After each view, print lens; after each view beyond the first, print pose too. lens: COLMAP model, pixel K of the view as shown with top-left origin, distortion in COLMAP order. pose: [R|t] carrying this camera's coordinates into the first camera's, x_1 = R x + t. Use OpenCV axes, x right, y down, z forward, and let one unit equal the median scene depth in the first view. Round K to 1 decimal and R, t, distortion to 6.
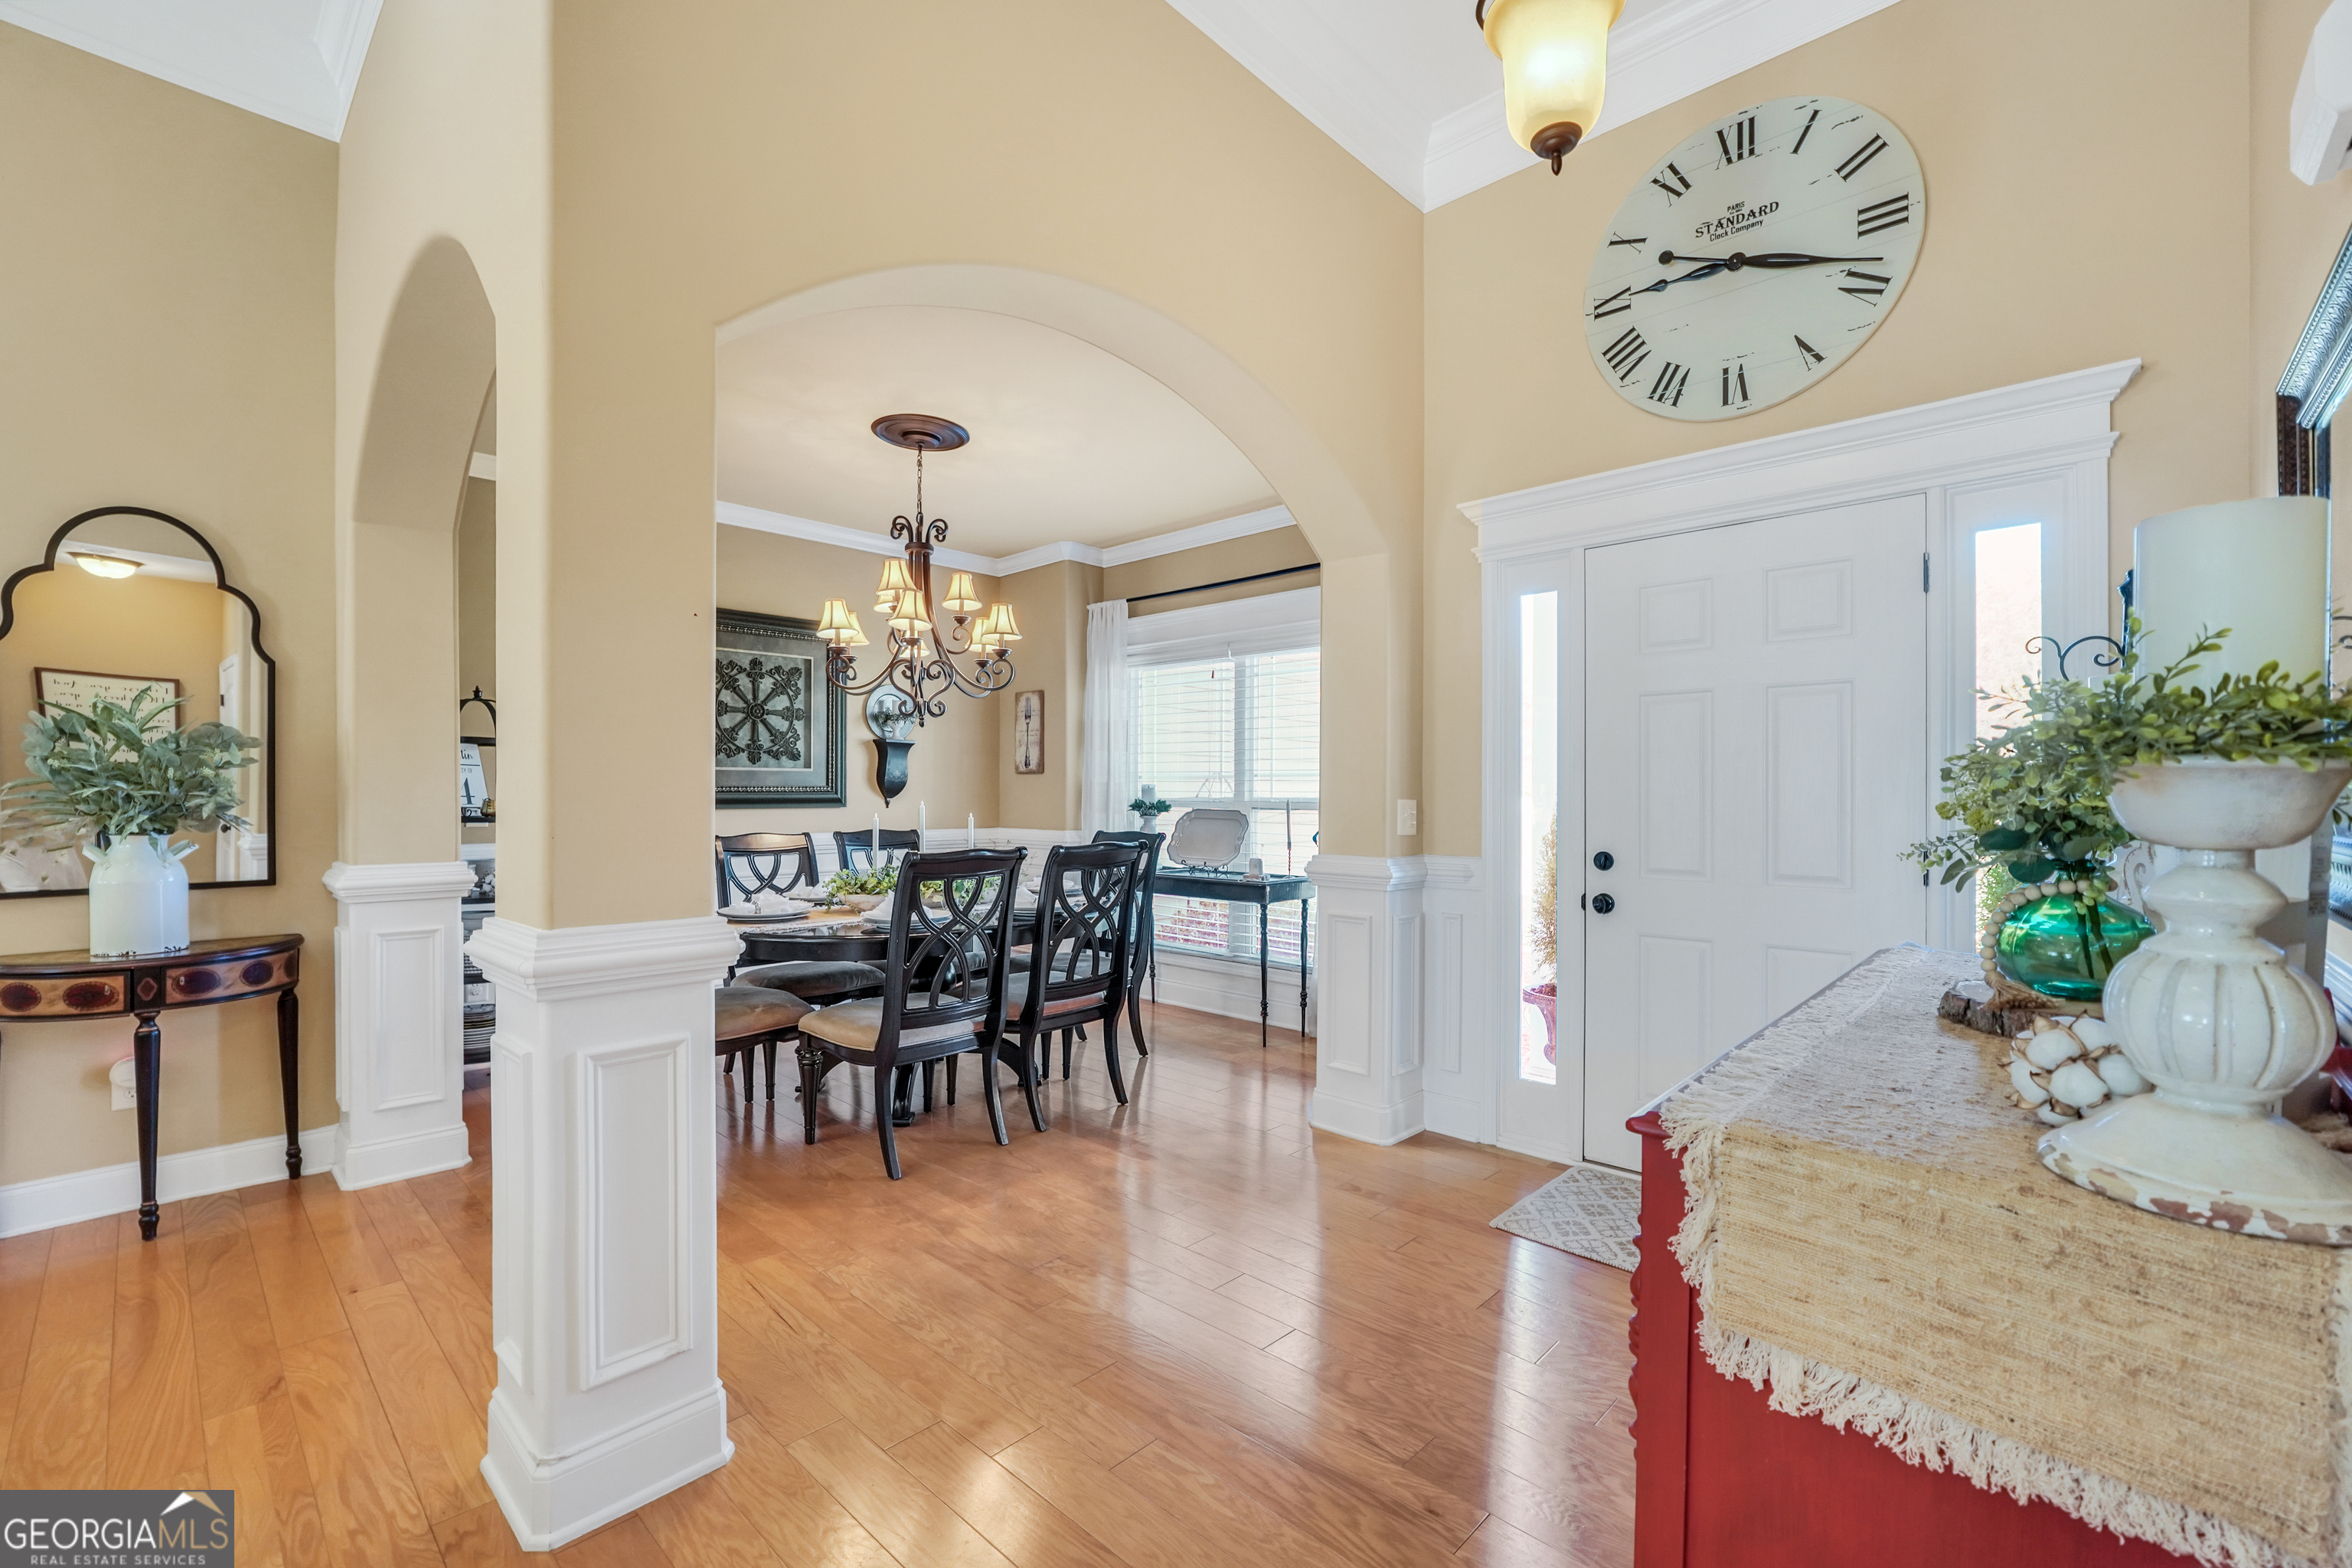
lens RADIAL K [[993.4, 0, 1176.5], [0, 993.4, 791.3], [0, 0, 1]] dist [-0.015144, -0.000132]
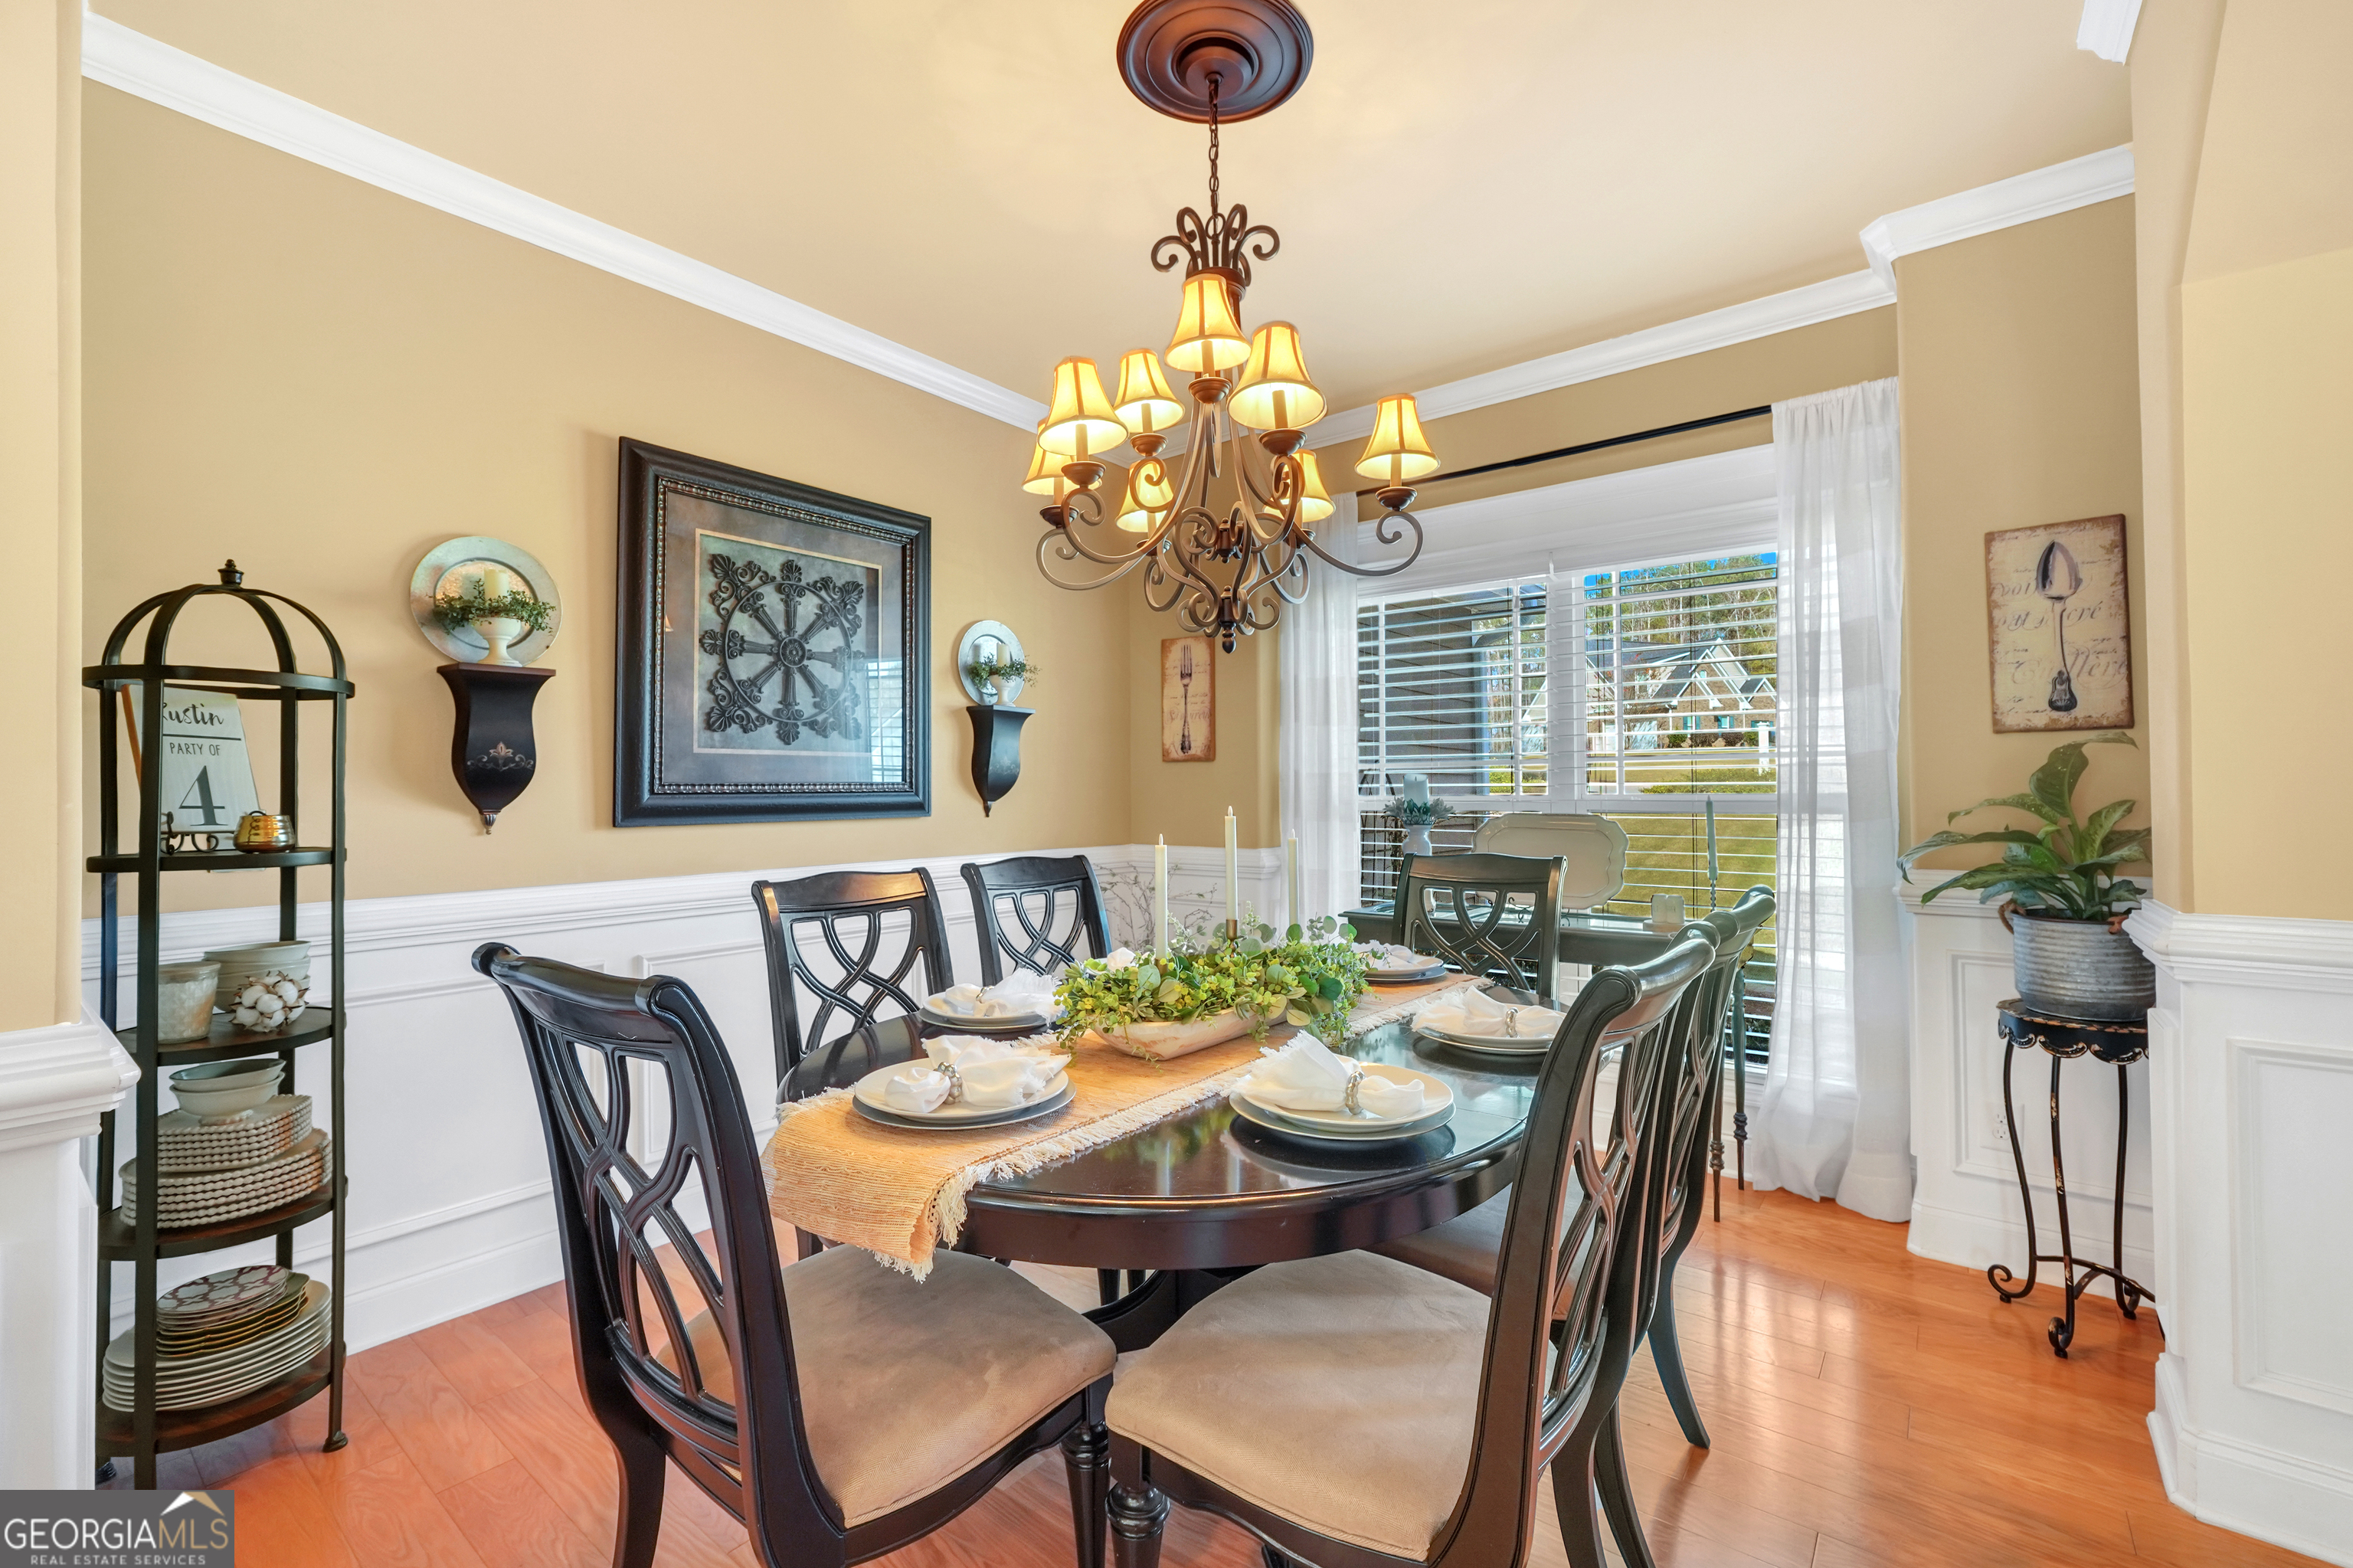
lens RADIAL K [[1005.2, 0, 1176.4], [0, 1005.2, 776.7], [0, 0, 1]] dist [-0.002031, -0.000078]
pose [[0.996659, -0.005529, 0.081482, -0.246542], [0.006454, 0.999918, -0.011096, -0.000649], [-0.081414, 0.011585, 0.996613, 0.396037]]
